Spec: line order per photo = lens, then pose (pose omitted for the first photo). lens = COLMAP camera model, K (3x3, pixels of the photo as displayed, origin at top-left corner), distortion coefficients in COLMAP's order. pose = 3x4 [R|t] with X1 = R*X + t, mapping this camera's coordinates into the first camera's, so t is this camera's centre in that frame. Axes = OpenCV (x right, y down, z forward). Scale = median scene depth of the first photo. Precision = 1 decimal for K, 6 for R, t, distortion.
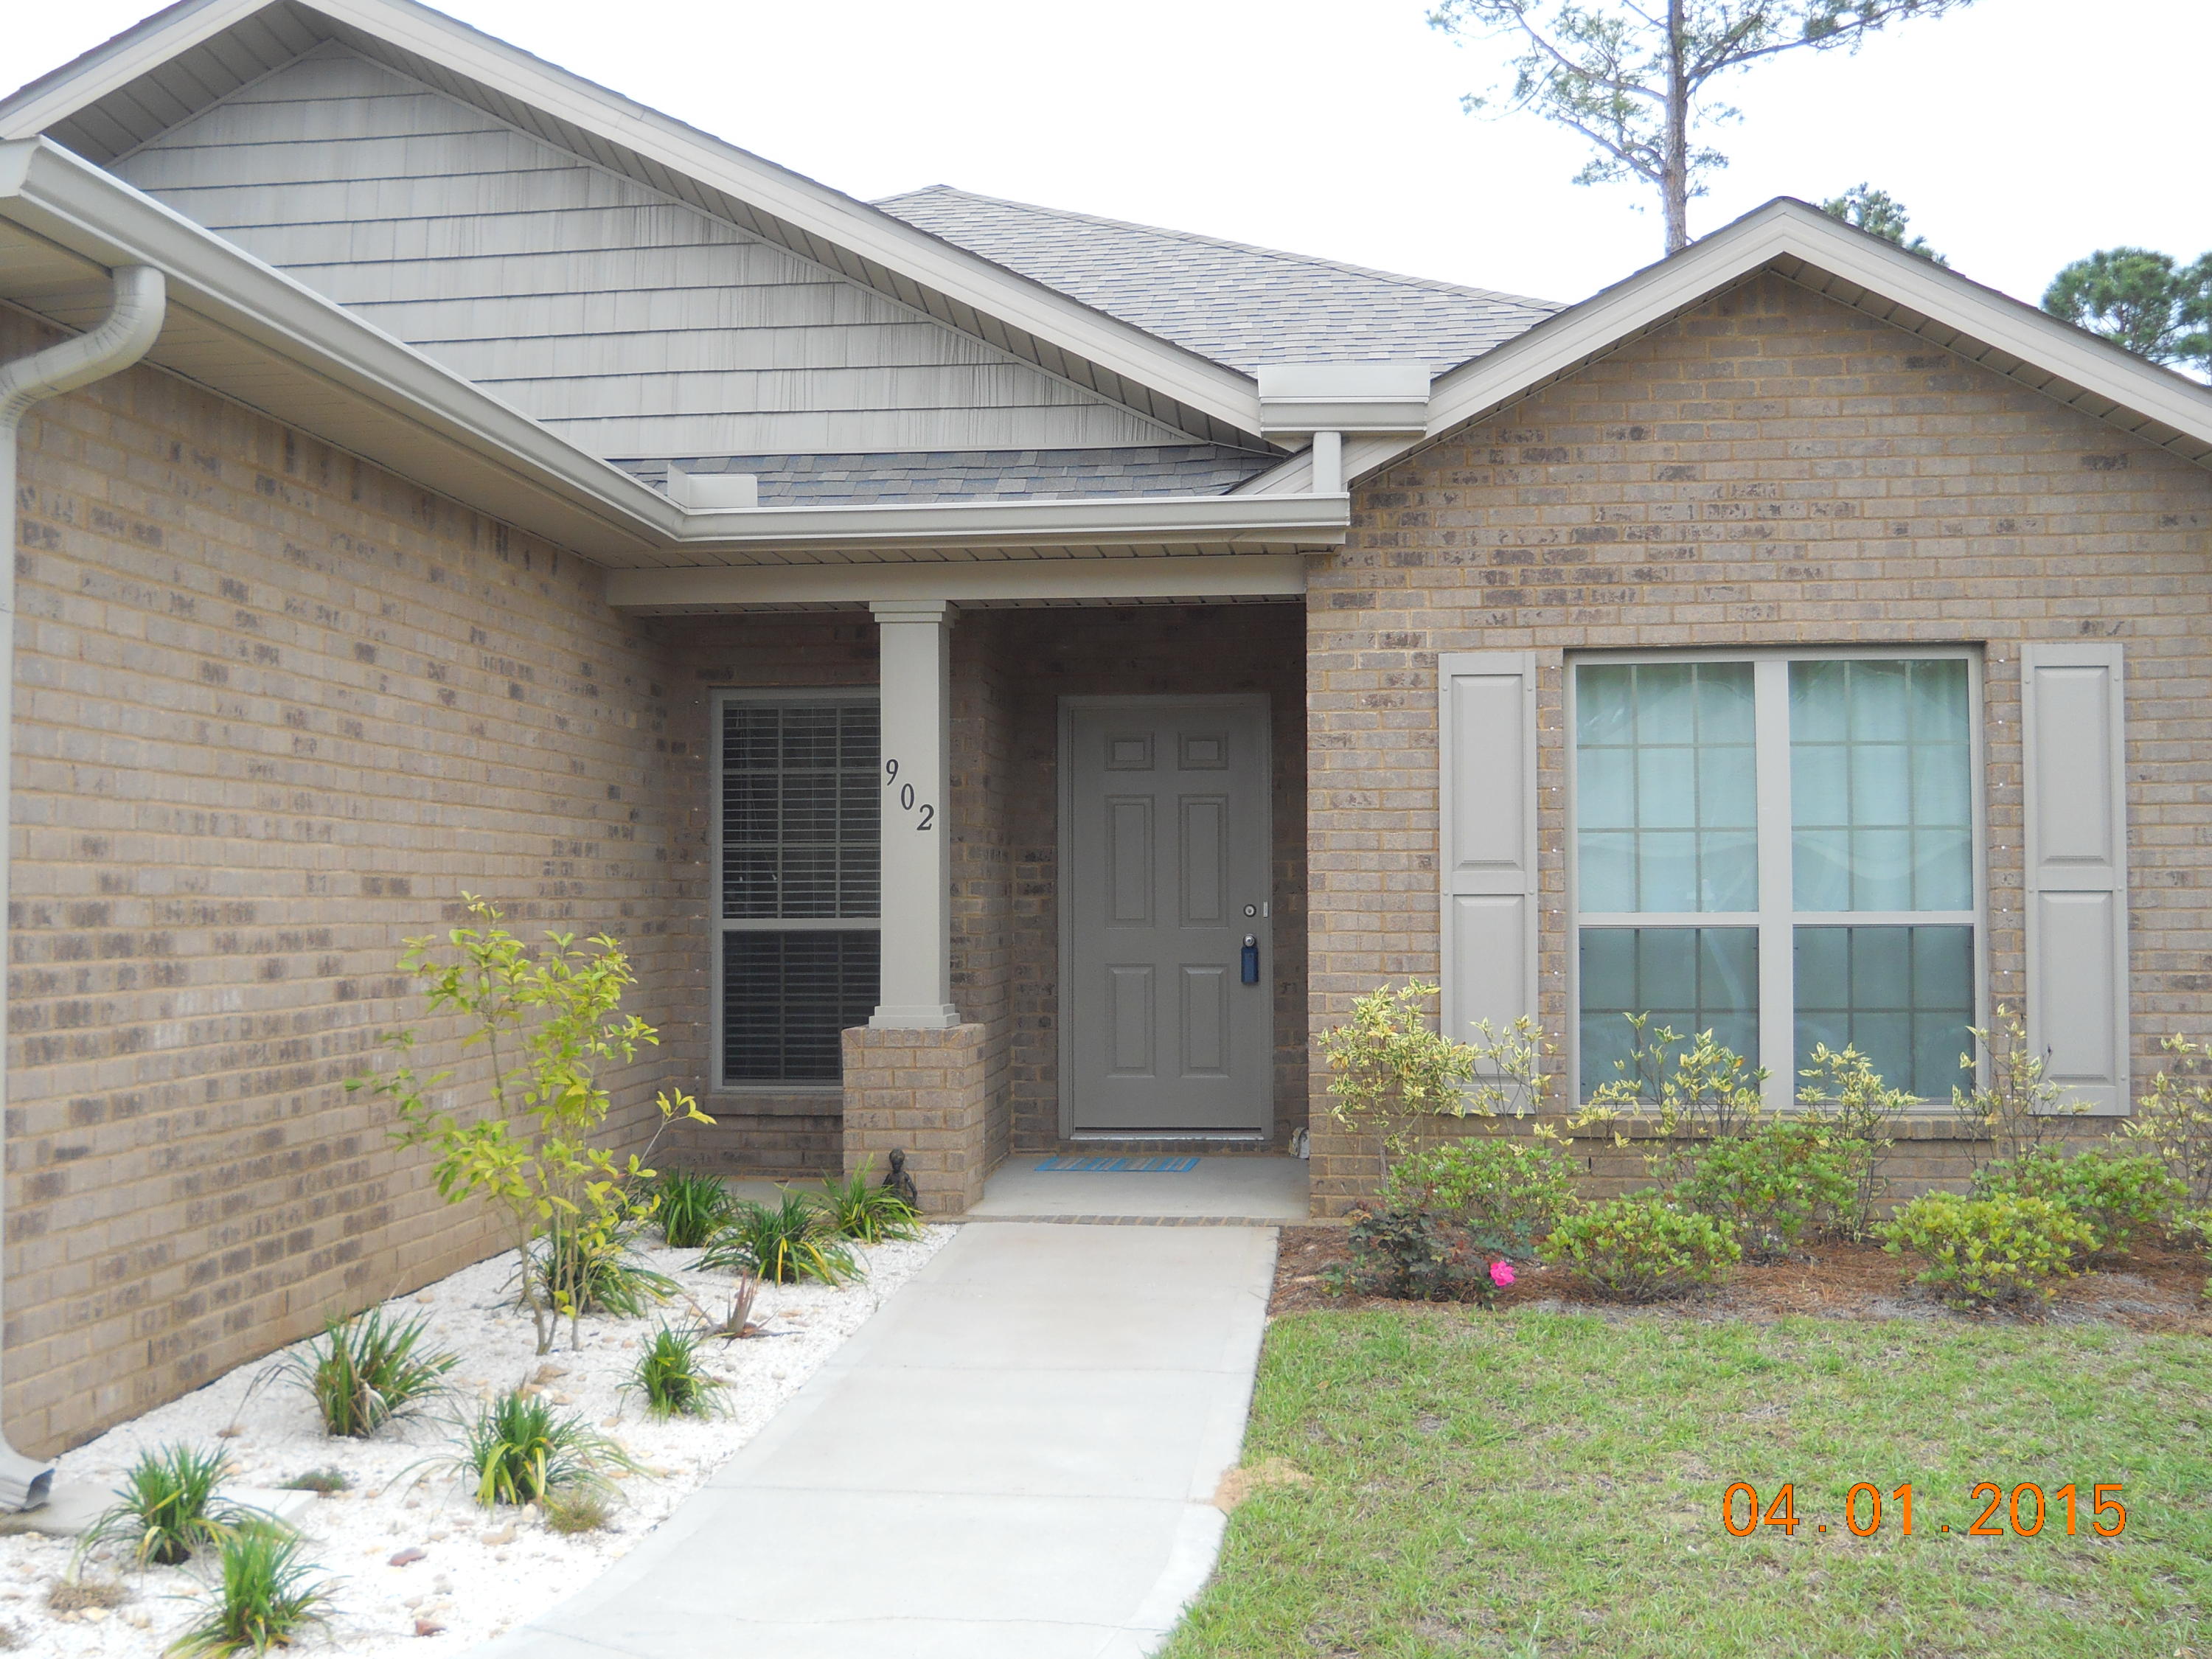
lens RADIAL K [[2415.4, 0, 1111.3], [0, 2415.4, 836.0], [0, 0, 1]] dist [-0.033724, 0.000000]
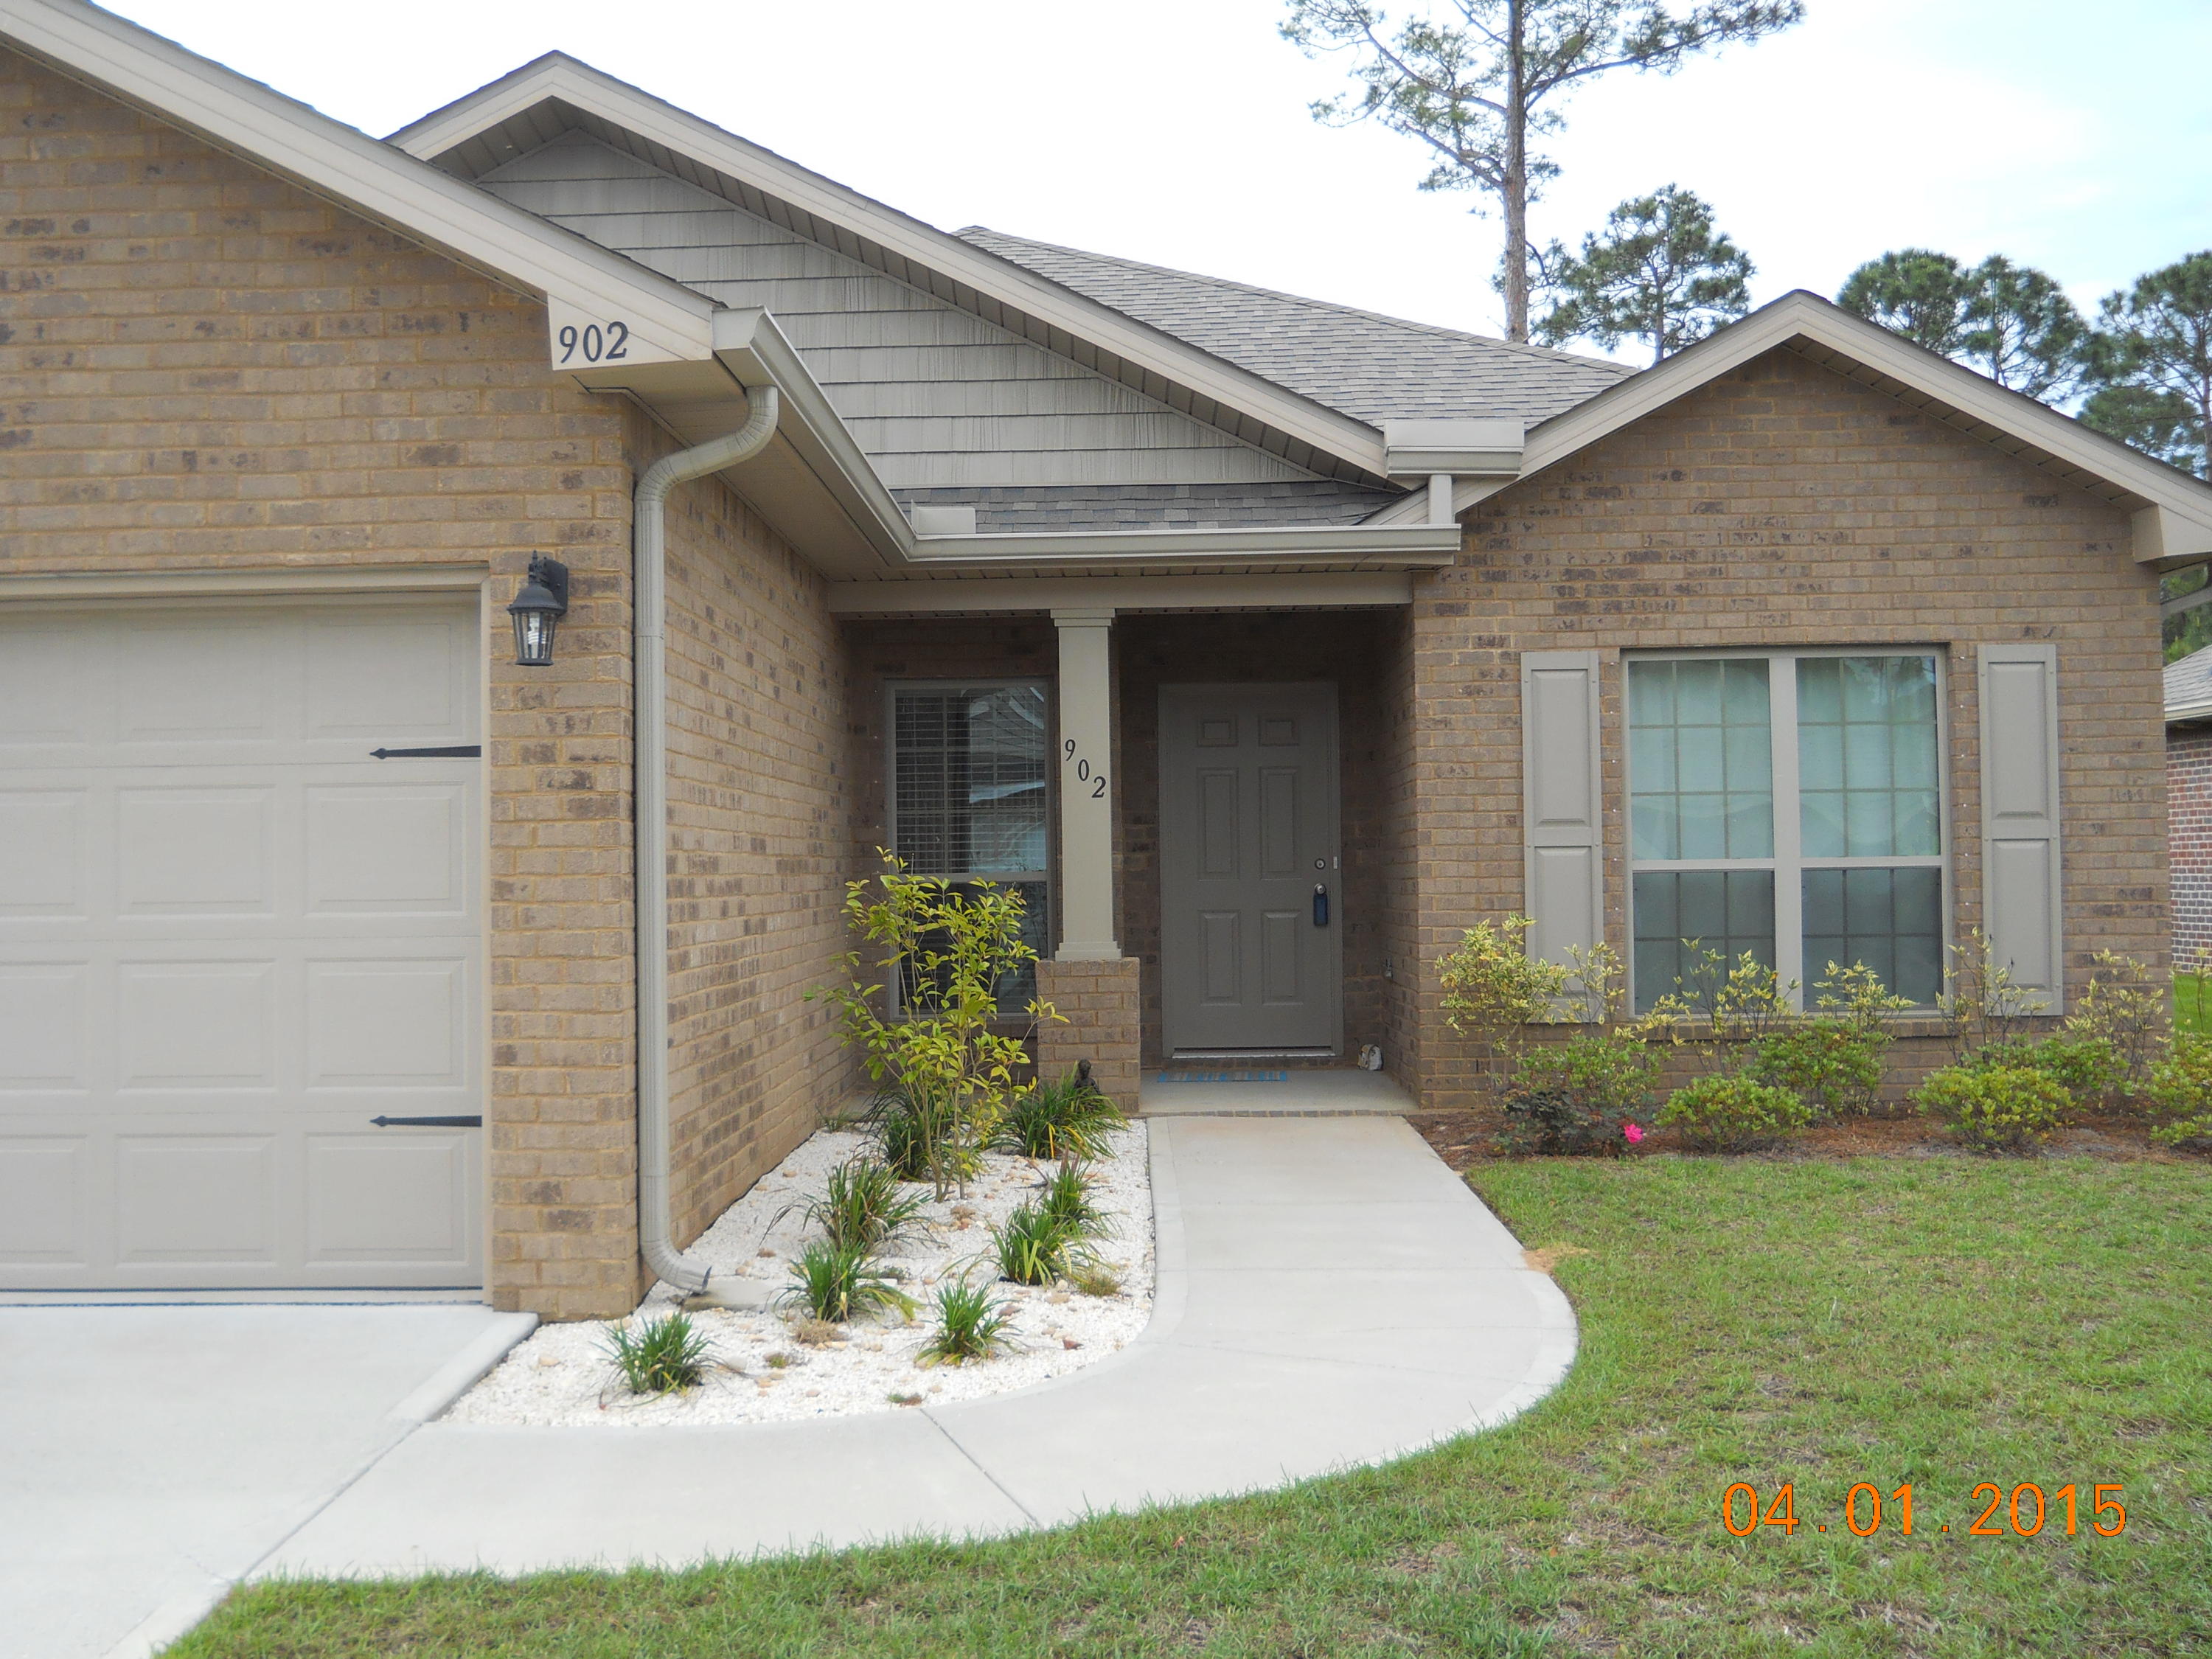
lens RADIAL K [[2415.4, 0, 1097.9], [0, 2415.4, 825.9], [0, 0, 1]] dist [-0.033724, 0.000000]
pose [[0.996302, -0.007991, 0.085549, -0.187568], [0.007326, 0.999940, 0.008083, 0.001966], [-0.085609, -0.007427, 0.996301, -0.216786]]
